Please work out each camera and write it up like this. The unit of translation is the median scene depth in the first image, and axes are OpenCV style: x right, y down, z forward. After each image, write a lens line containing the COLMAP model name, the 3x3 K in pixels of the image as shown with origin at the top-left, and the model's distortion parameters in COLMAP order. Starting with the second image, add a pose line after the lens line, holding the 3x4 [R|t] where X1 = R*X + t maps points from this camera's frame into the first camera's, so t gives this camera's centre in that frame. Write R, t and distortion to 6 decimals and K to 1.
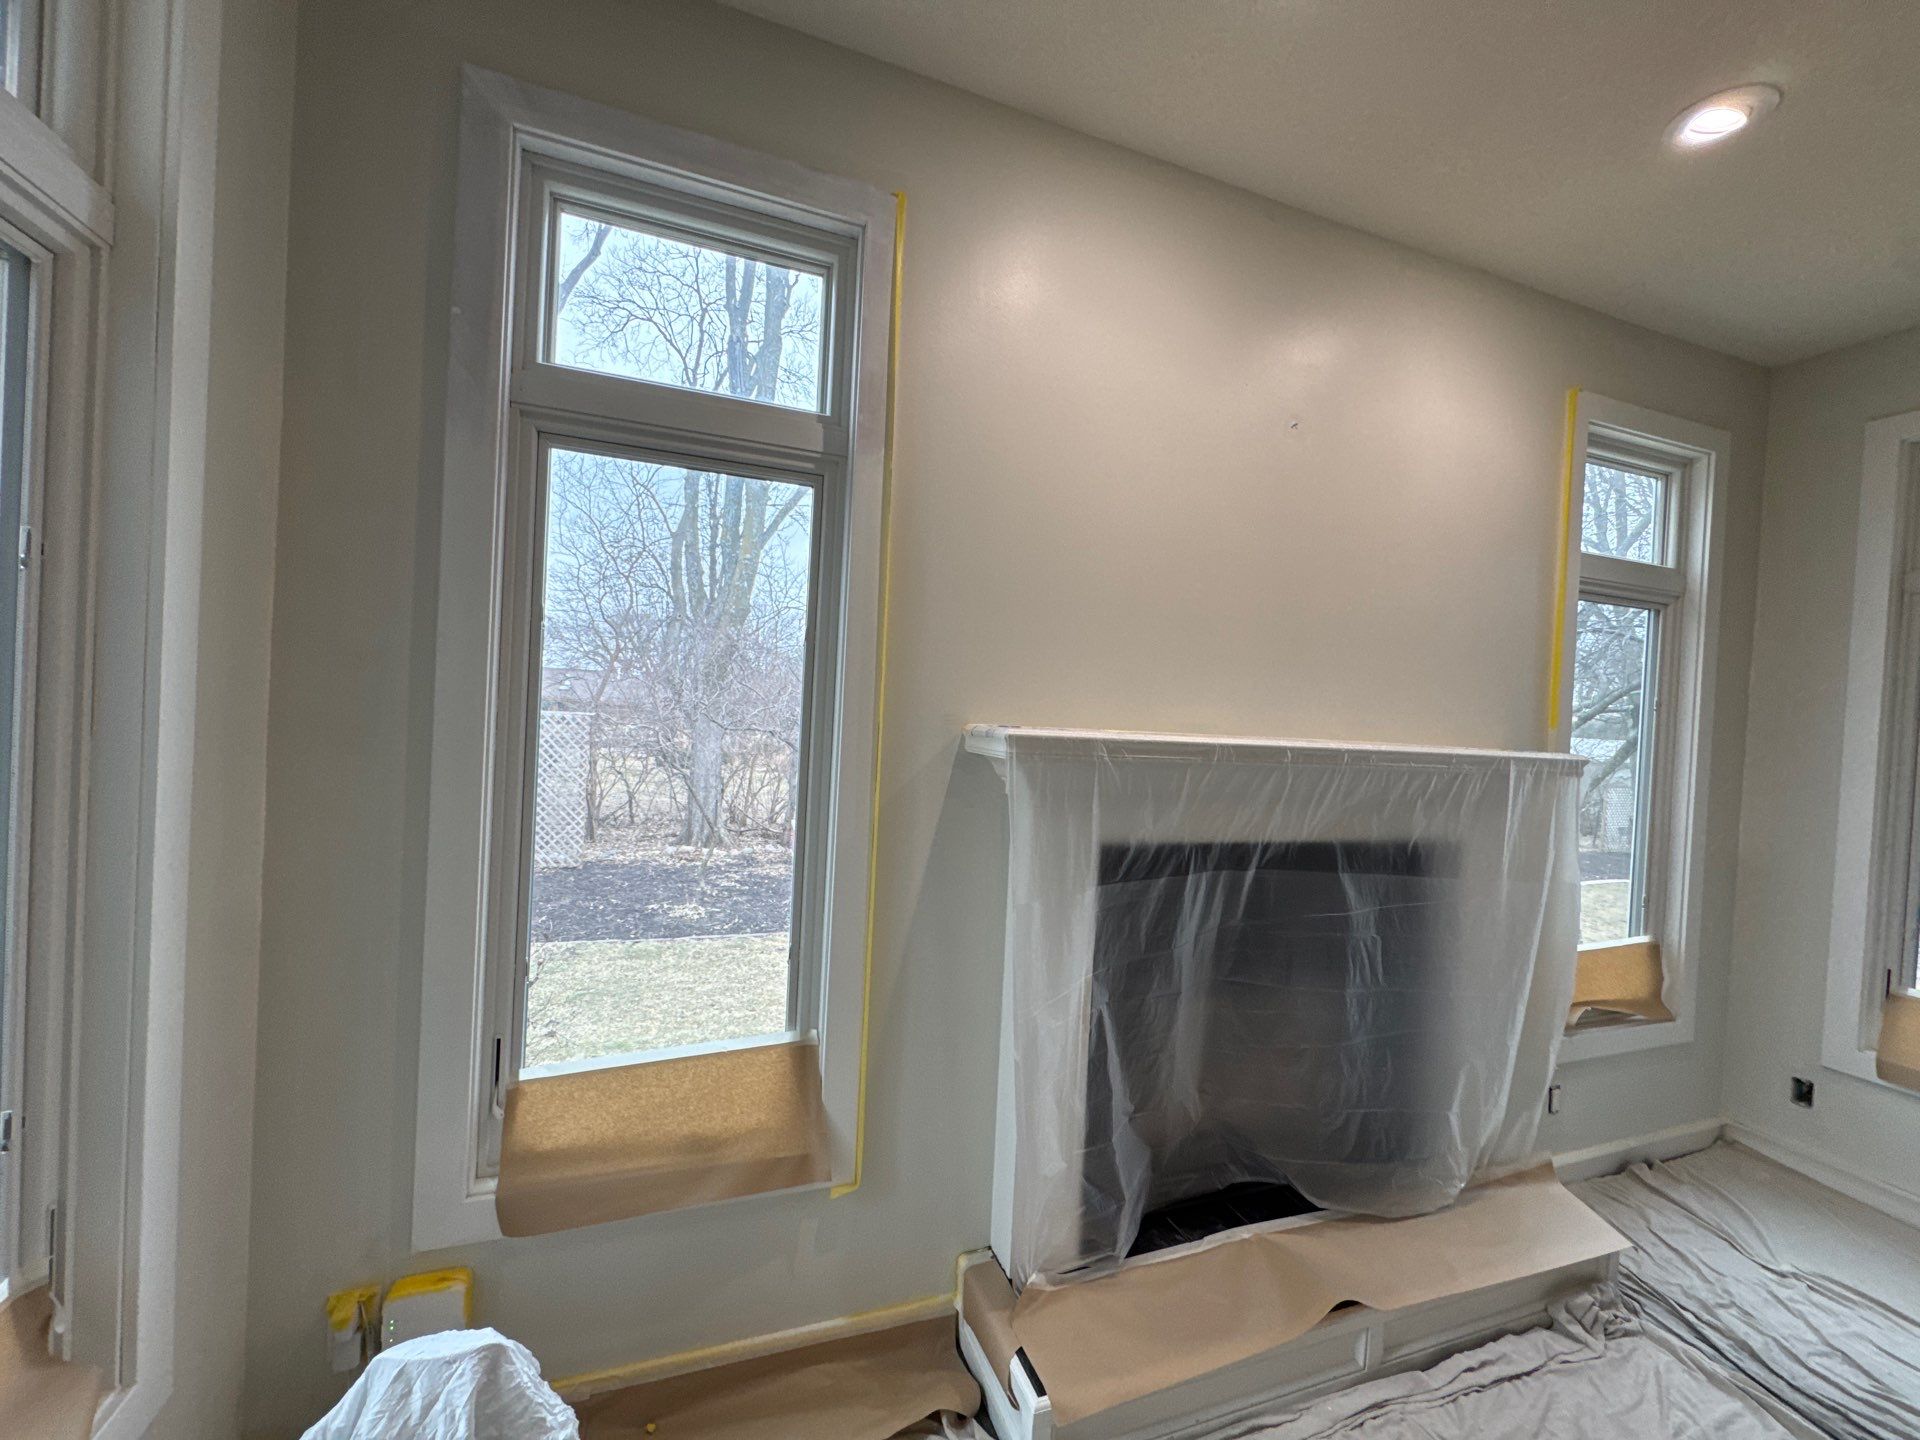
lens RADIAL K [[764.5, 0, 956.8], [0, 764.5, 719.8], [0, 0, 1]] dist [-0.003330, -0.000097]
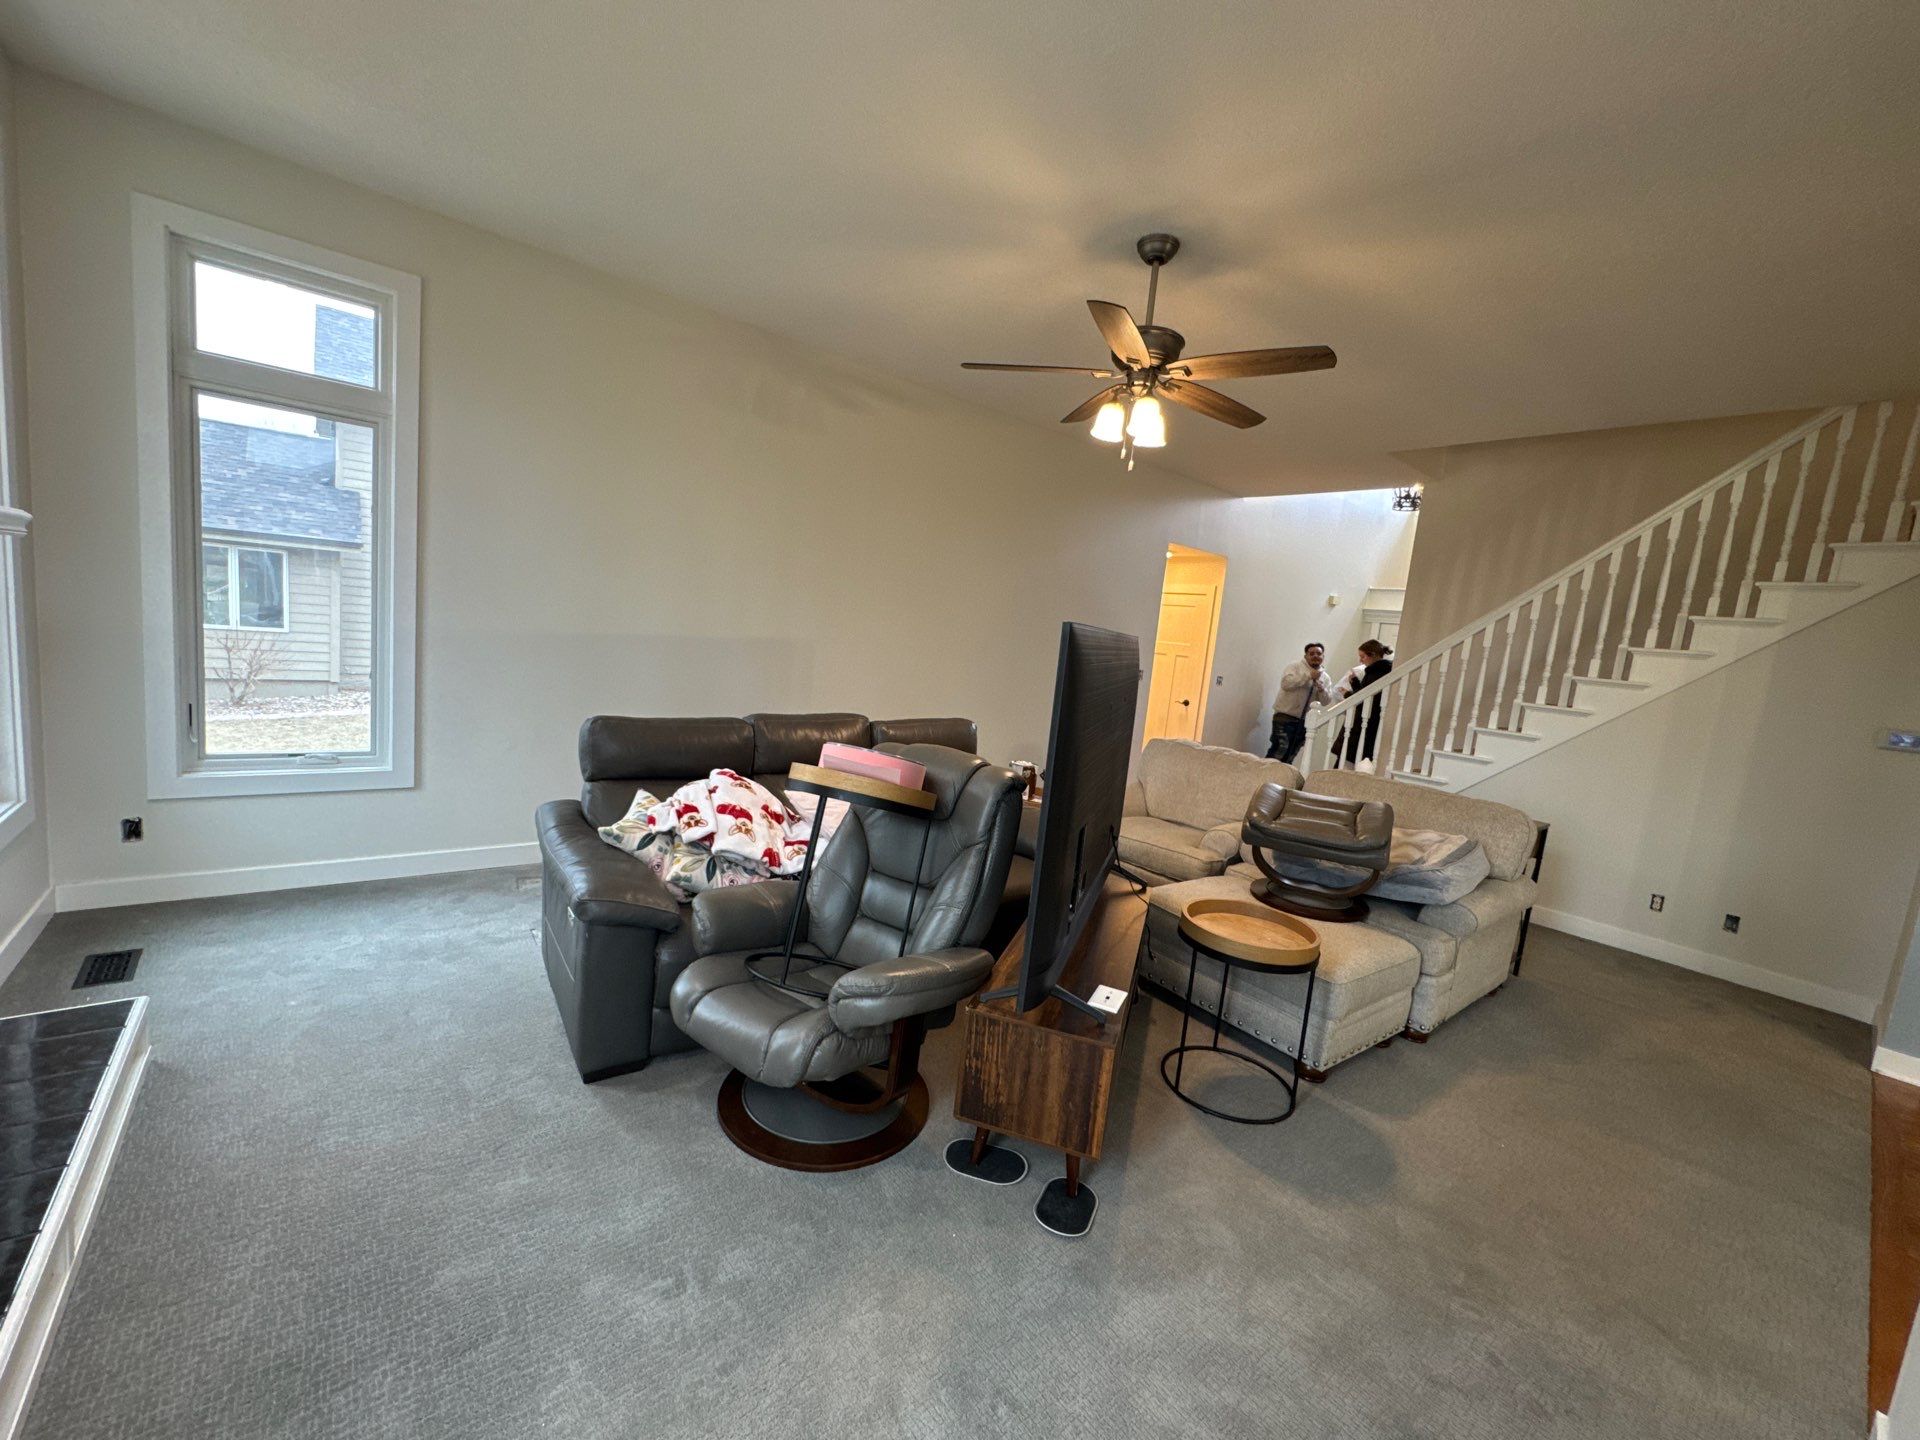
lens RADIAL K [[764.5, 0, 960.8], [0, 764.5, 720.5], [0, 0, 1]] dist [-0.003330, -0.000097]
pose [[-0.332200, -0.203905, 0.920905, -0.265363], [-0.105843, 0.978245, 0.178420, 0.011685], [-0.937252, -0.038200, -0.346554, 0.261012]]
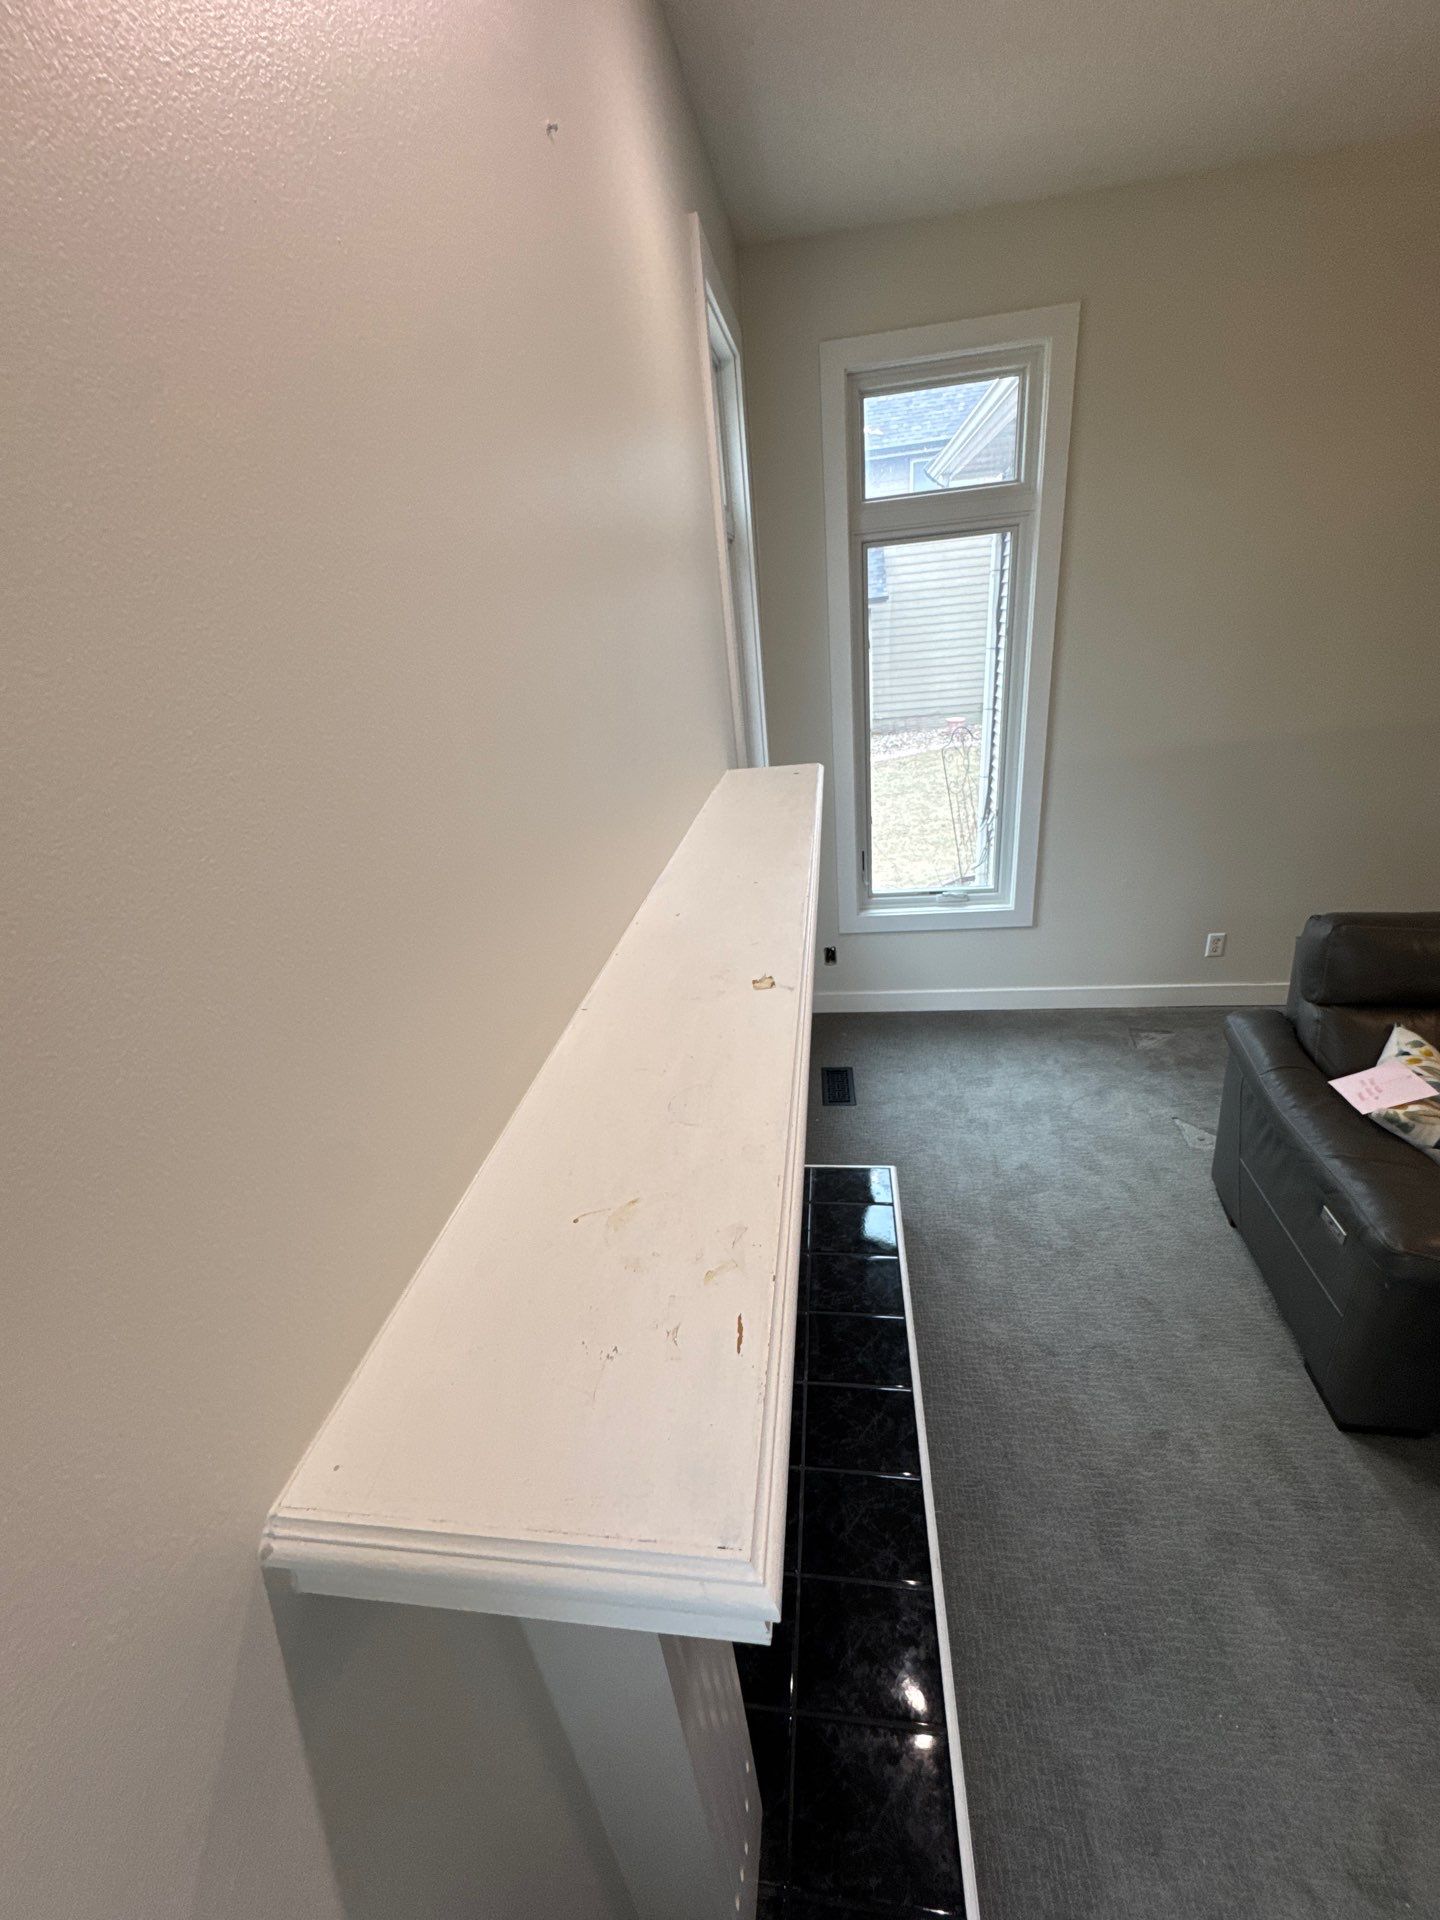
lens RADIAL K [[764.5, 0, 729.9], [0, 764.5, 965.9], [0, 0, 1]] dist [-0.003330, -0.000097]
pose [[0.454782, -0.448234, 0.769584, -0.012024], [0.128151, 0.888059, 0.441507, -0.110437], [-0.881335, -0.102166, 0.461315, 0.527602]]
